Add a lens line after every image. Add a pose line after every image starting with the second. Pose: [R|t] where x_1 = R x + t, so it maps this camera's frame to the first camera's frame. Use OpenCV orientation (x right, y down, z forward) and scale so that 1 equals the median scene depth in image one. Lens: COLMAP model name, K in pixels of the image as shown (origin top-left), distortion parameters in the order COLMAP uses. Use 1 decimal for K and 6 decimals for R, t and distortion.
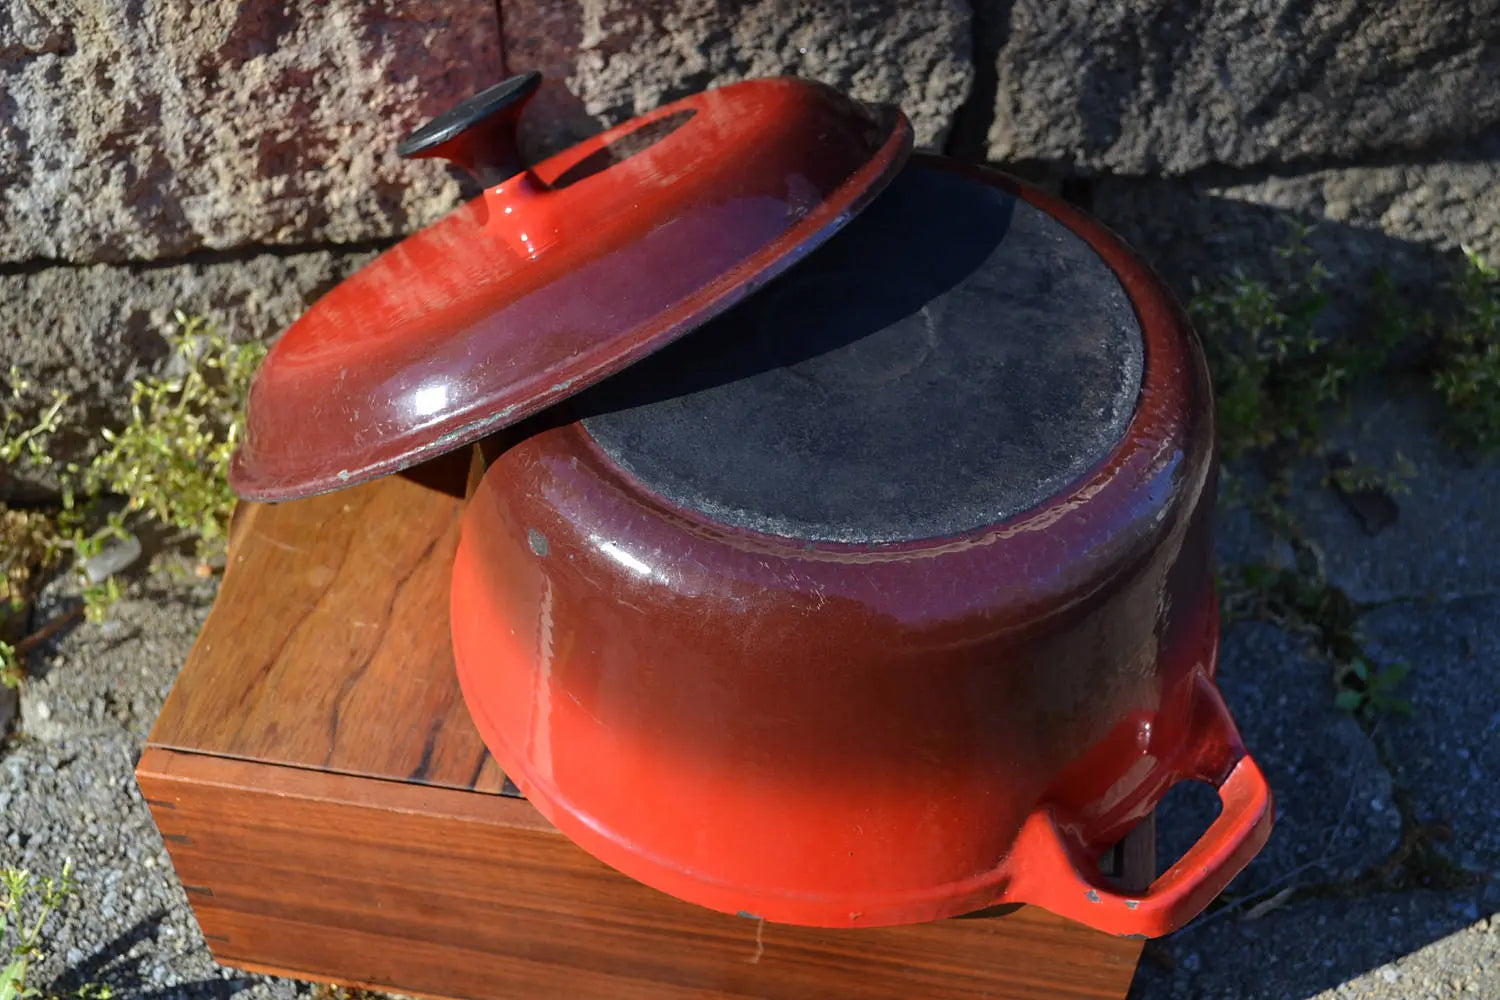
lens RADIAL K [[1786.6, 0, 750.0], [0, 1786.6, 500.0], [0, 0, 1]] dist [-0.058268, 0.021793]
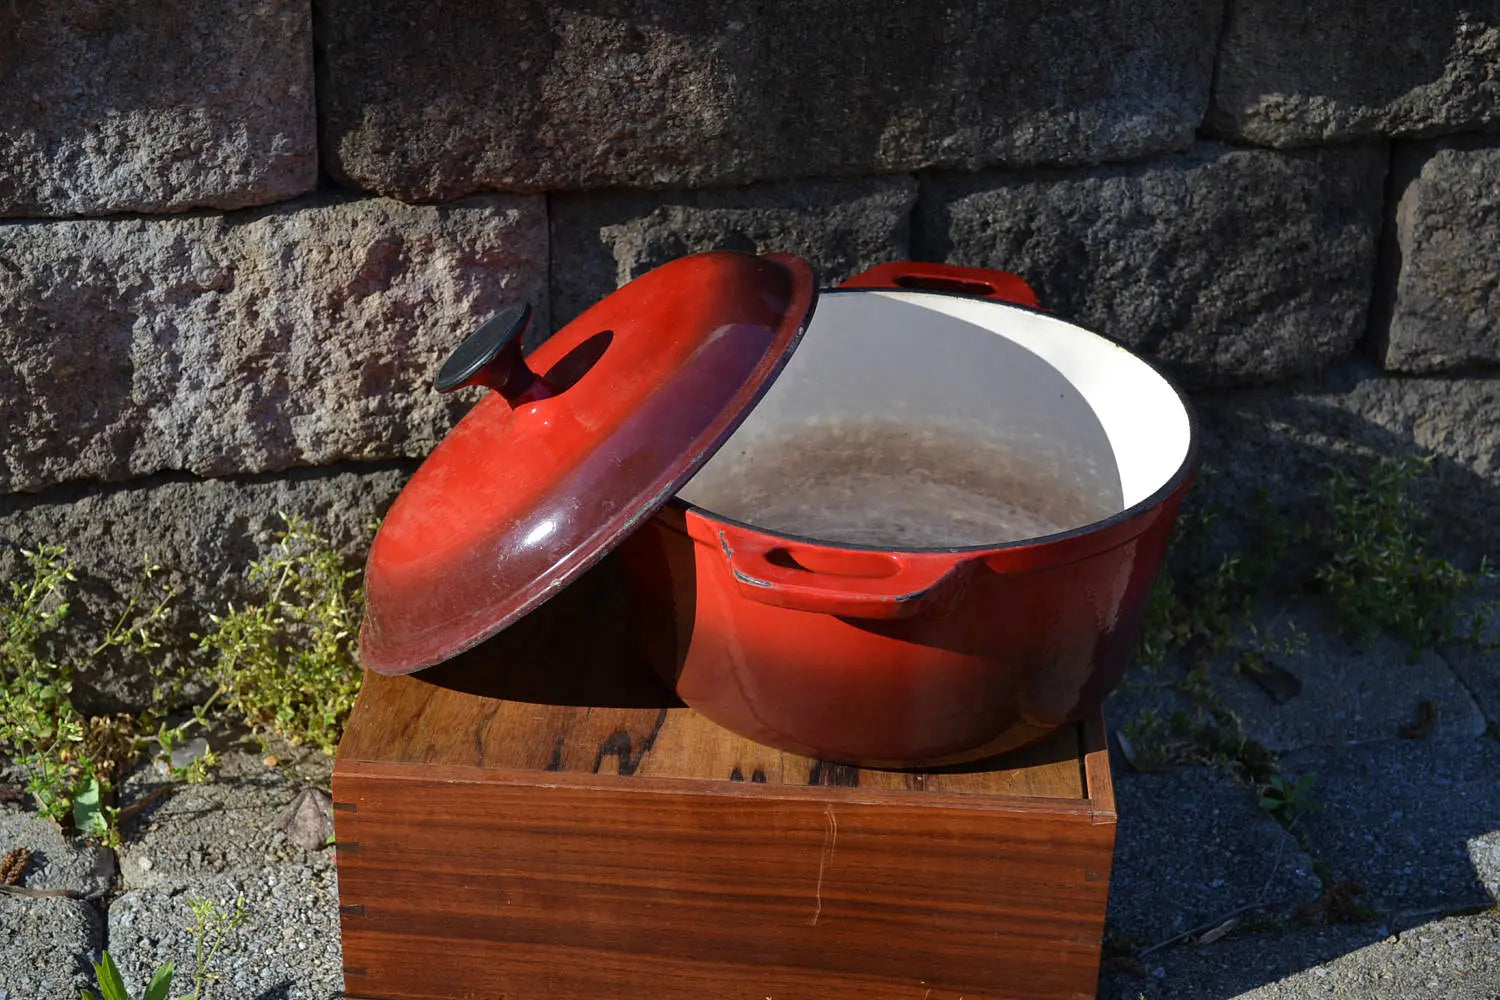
lens RADIAL K [[2515.3, 0, 750.8], [0, 2515.3, 474.2], [0, 0, 1]] dist [-0.034201, 0.102200]
pose [[0.994732, -0.027252, 0.098825, -0.173143], [0.057418, 0.946730, -0.316869, 0.429693], [-0.084925, 0.320874, 0.943307, -0.645965]]
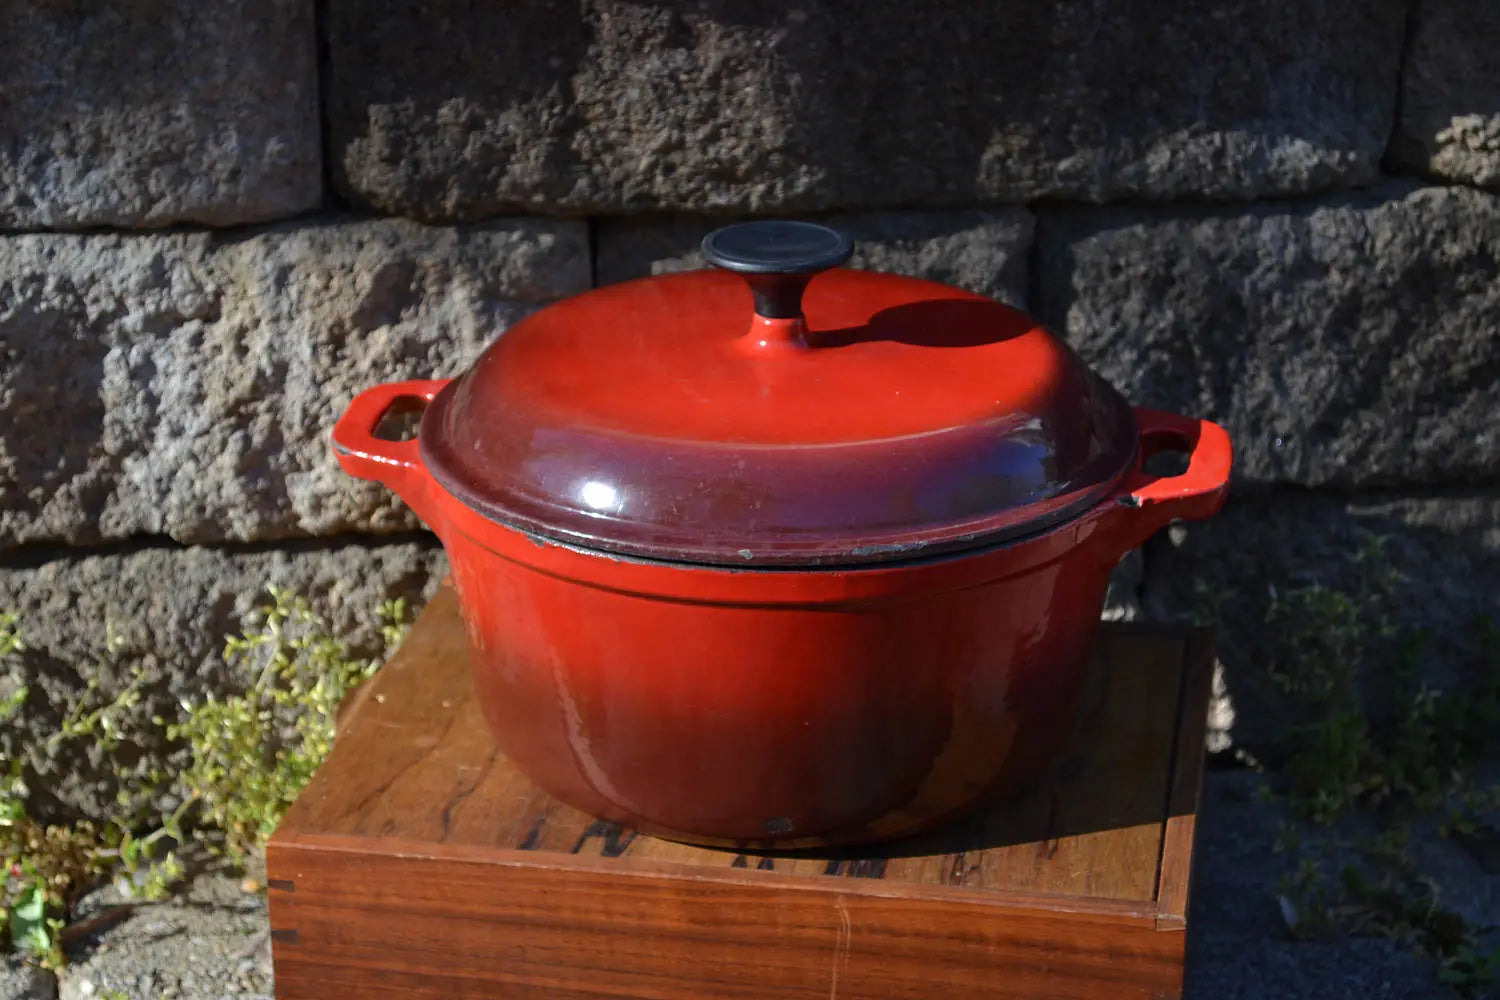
lens RADIAL K [[3230.3, 0, 754.5], [0, 3230.3, 459.8], [0, 0, 1]] dist [-0.019964, 0.370299]
pose [[0.999692, 0.000296, -0.024803, 0.005352], [-0.010852, 0.904361, -0.426630, 0.626748], [0.022305, 0.426768, 0.904086, -0.721670]]
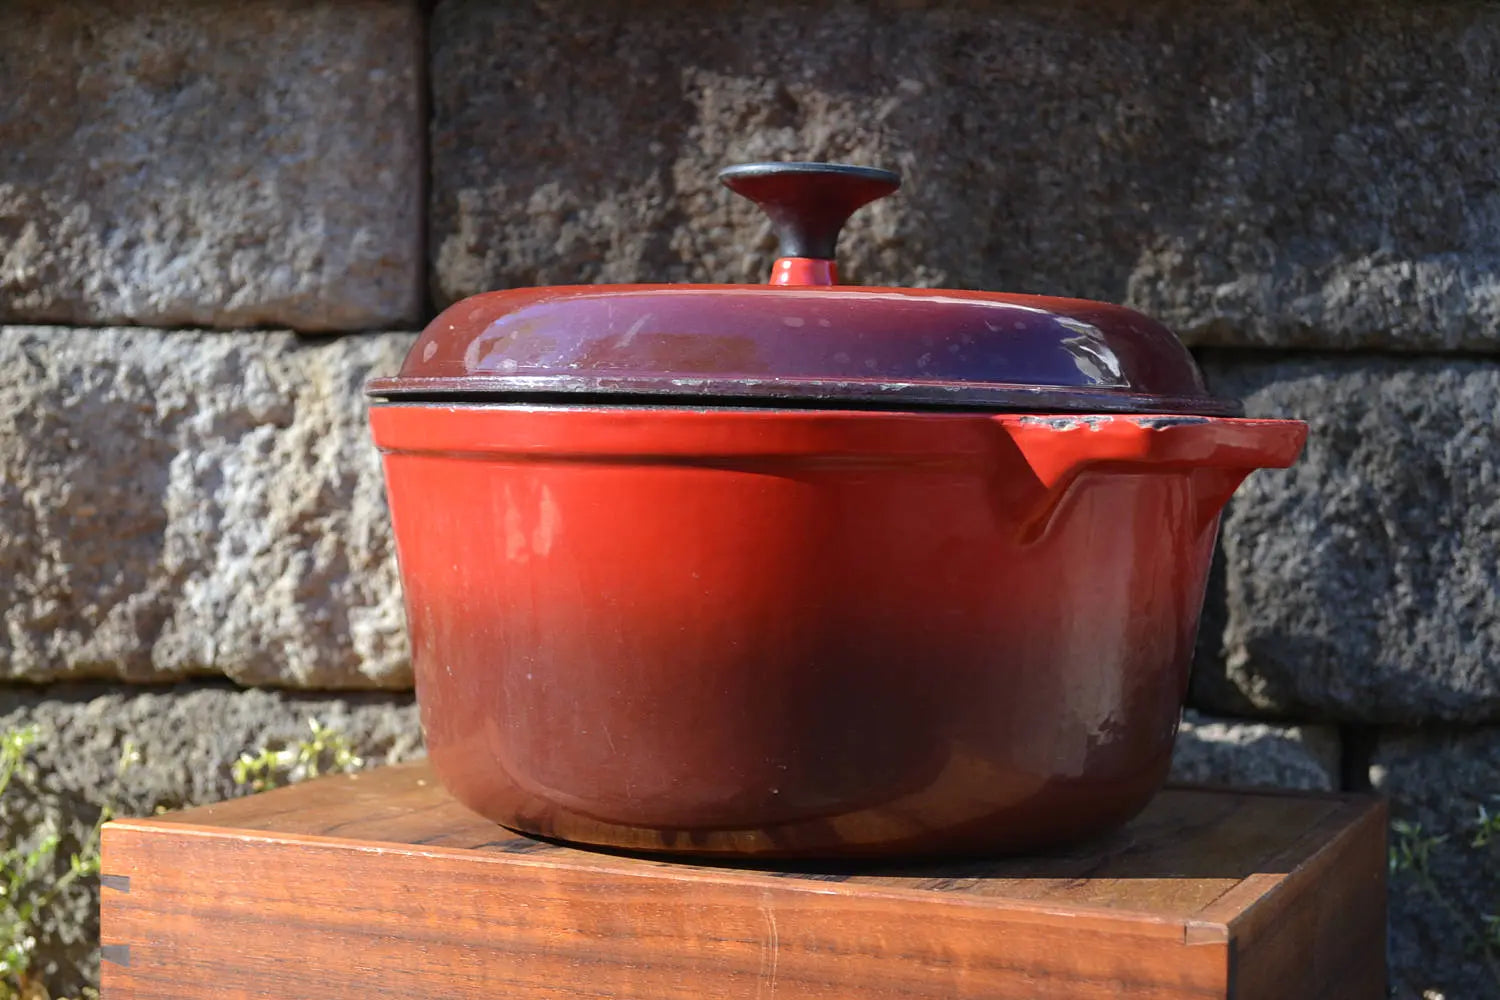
lens RADIAL K [[2515.3, 0, 750.8], [0, 2515.3, 474.2], [0, 0, 1]] dist [-0.034201, 0.102200]
pose [[0.969345, 0.012385, -0.245391, 0.219268], [-0.183249, 0.701746, -0.688456, 0.665030], [0.163676, 0.712320, 0.682503, 0.051042]]
